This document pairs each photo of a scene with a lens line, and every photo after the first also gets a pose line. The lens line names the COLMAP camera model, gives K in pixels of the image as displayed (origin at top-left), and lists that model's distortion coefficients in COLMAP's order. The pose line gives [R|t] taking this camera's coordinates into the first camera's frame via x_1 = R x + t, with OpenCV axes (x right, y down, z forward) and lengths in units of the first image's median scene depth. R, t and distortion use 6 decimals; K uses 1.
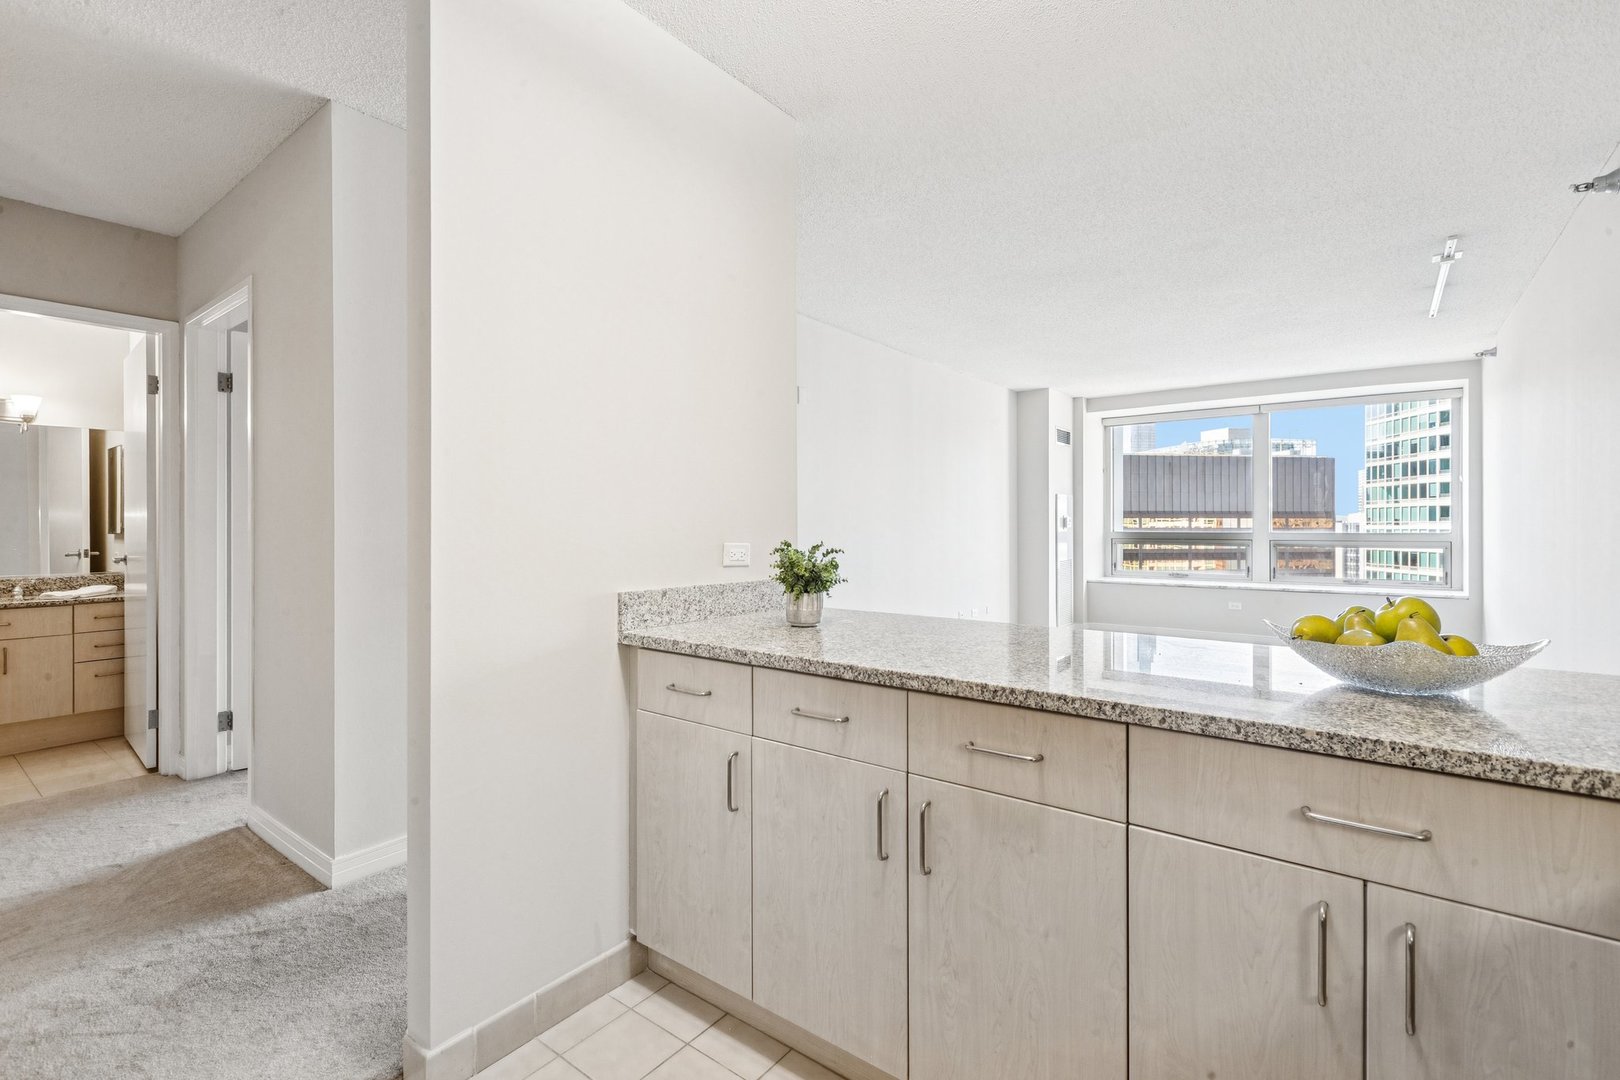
lens RADIAL K [[739.8, 0, 802.9], [0, 739.8, 526.3], [0, 0, 1]] dist [0.003633, -0.000748]
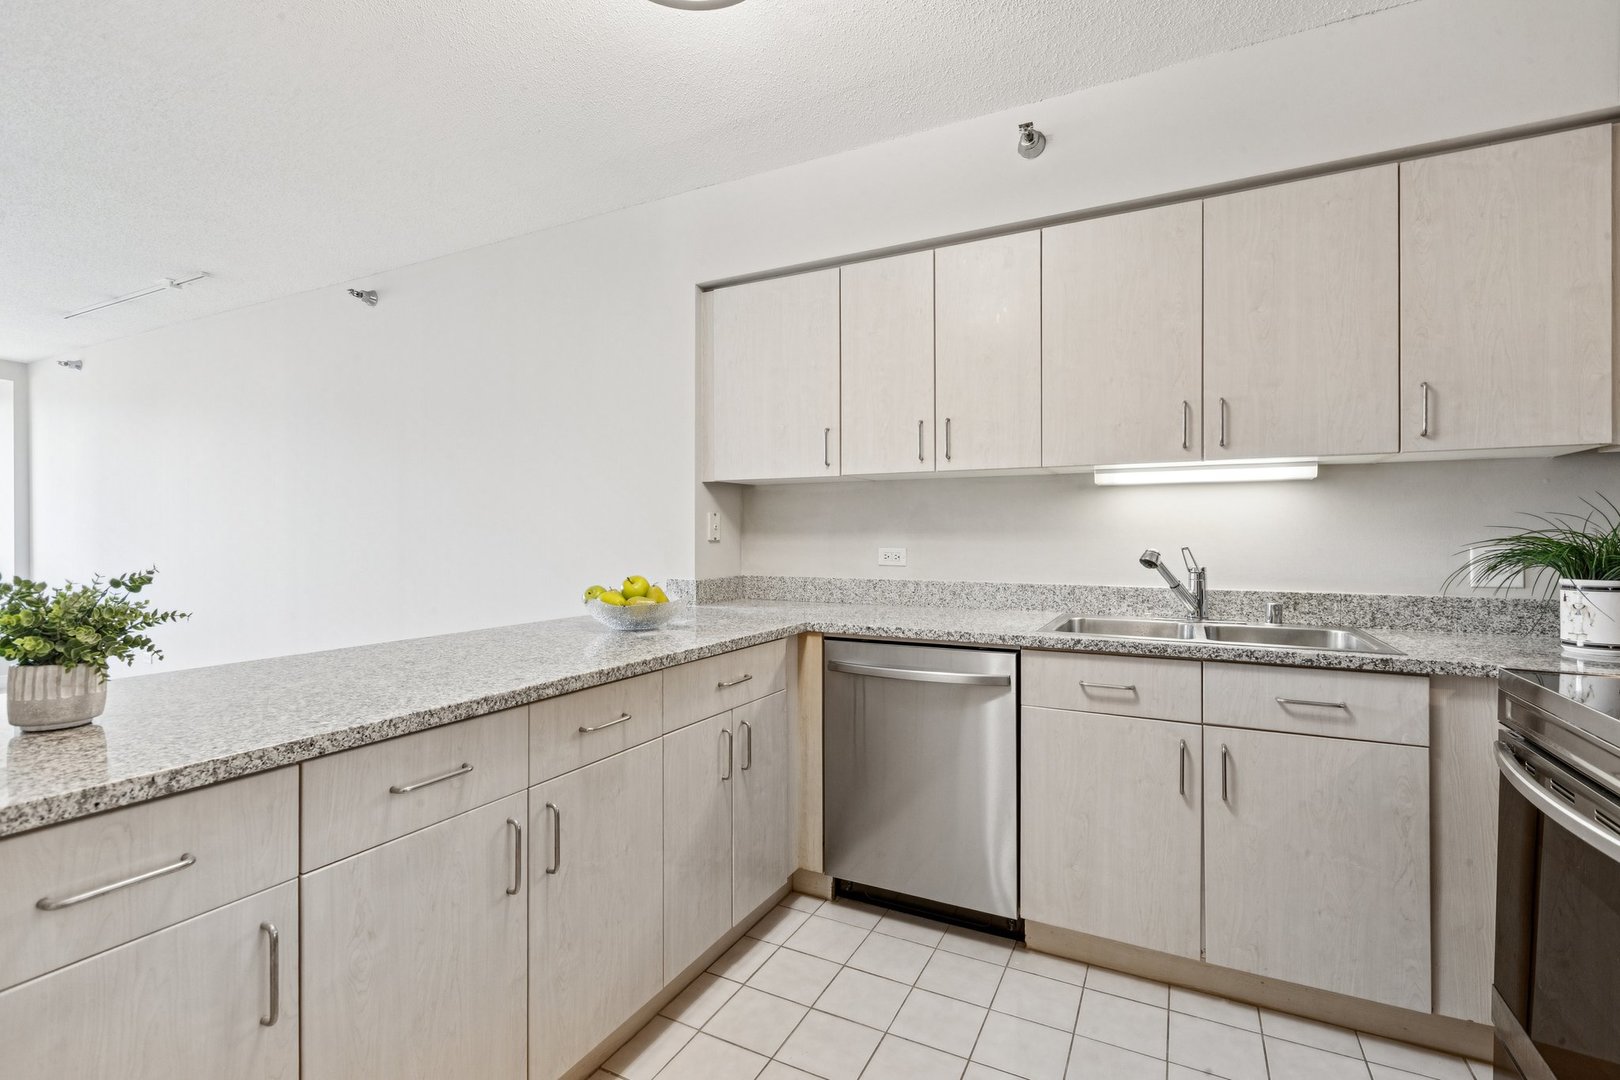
lens RADIAL K [[734.0, 0, 808.6], [0, 734.0, 537.6], [0, 0, 1]] dist [0.001361, 0.000188]
pose [[-0.186041, -0.001956, 0.982540, -0.155031], [0.004970, 0.999983, 0.002932, -0.000148], [-0.982529, 0.005428, -0.186028, 0.142361]]
